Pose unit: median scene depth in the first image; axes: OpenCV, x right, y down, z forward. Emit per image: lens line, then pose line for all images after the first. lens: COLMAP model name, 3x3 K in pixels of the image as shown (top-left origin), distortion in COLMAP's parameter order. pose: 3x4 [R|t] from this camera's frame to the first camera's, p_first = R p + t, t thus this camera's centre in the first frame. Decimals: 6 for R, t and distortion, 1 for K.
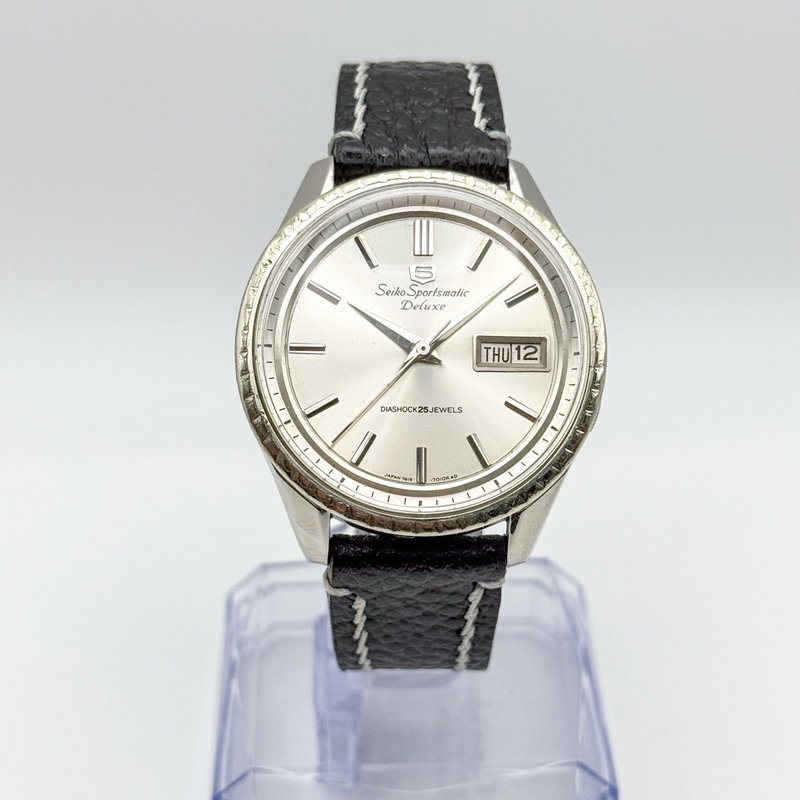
lens RADIAL K [[1871.8, 0, 400.0], [0, 1871.8, 400.0], [0, 0, 1]] dist [0.063468, -0.235590]
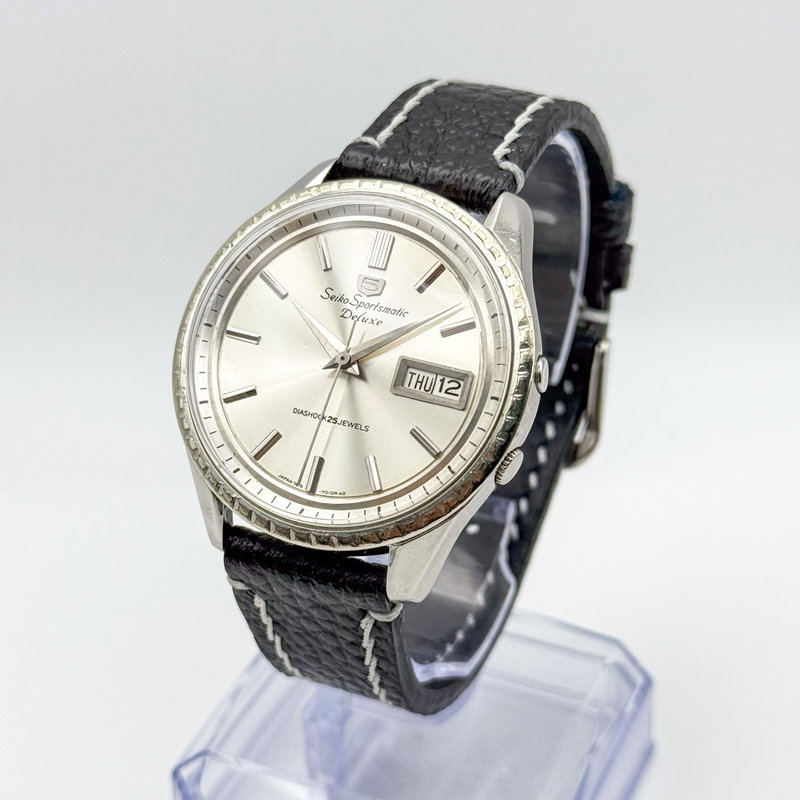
lens RADIAL K [[1871.8, 0, 400.0], [0, 1871.8, 400.0], [0, 0, 1]] dist [0.063468, -0.235590]
pose [[0.907637, 0.211910, -0.362339, 0.393298], [-0.224776, 0.974387, 0.006808, -0.019488], [0.354501, 0.075266, 0.932021, 0.098731]]
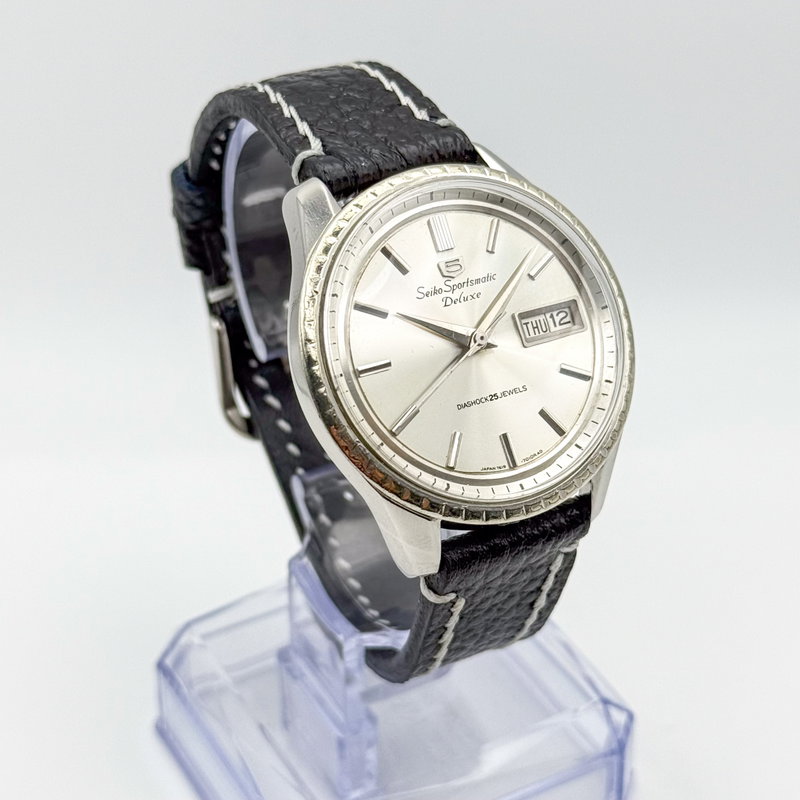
lens RADIAL K [[1871.8, 0, 400.0], [0, 1871.8, 400.0], [0, 0, 1]] dist [0.063468, -0.235590]
pose [[0.888608, -0.261153, 0.377061, -0.409919], [0.261206, 0.963881, 0.052008, -0.058525], [-0.377024, 0.052276, 0.924727, 0.084554]]
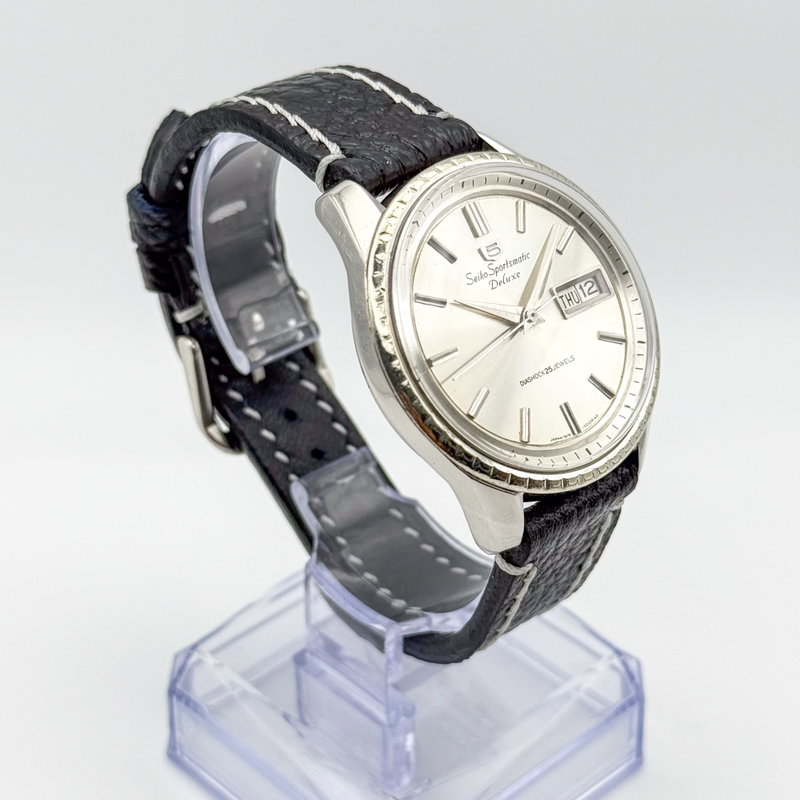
lens RADIAL K [[1871.8, 0, 400.0], [0, 1871.8, 400.0], [0, 0, 1]] dist [0.063468, -0.235590]
pose [[0.753782, -0.370387, 0.542795, -0.621414], [0.373082, 0.921195, 0.110495, -0.125428], [-0.540946, 0.119218, 0.832565, 0.170541]]
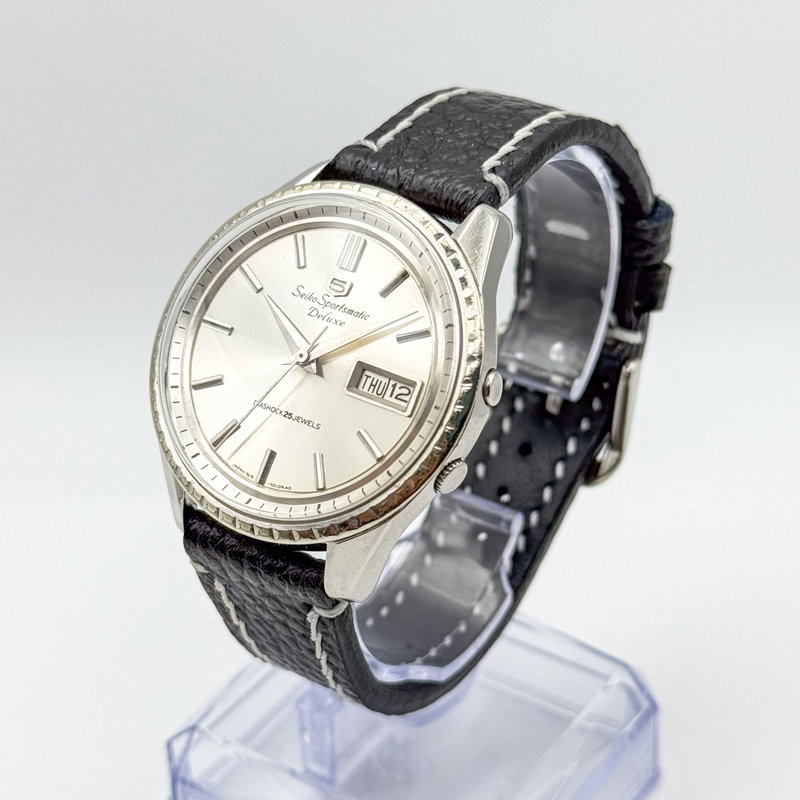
lens RADIAL K [[1871.8, 0, 400.0], [0, 1871.8, 400.0], [0, 0, 1]] dist [0.063468, -0.235590]
pose [[0.819367, 0.288287, -0.495508, 0.548245], [-0.304013, 0.951314, 0.050763, -0.070666], [0.486018, 0.109048, 0.867119, 0.161681]]
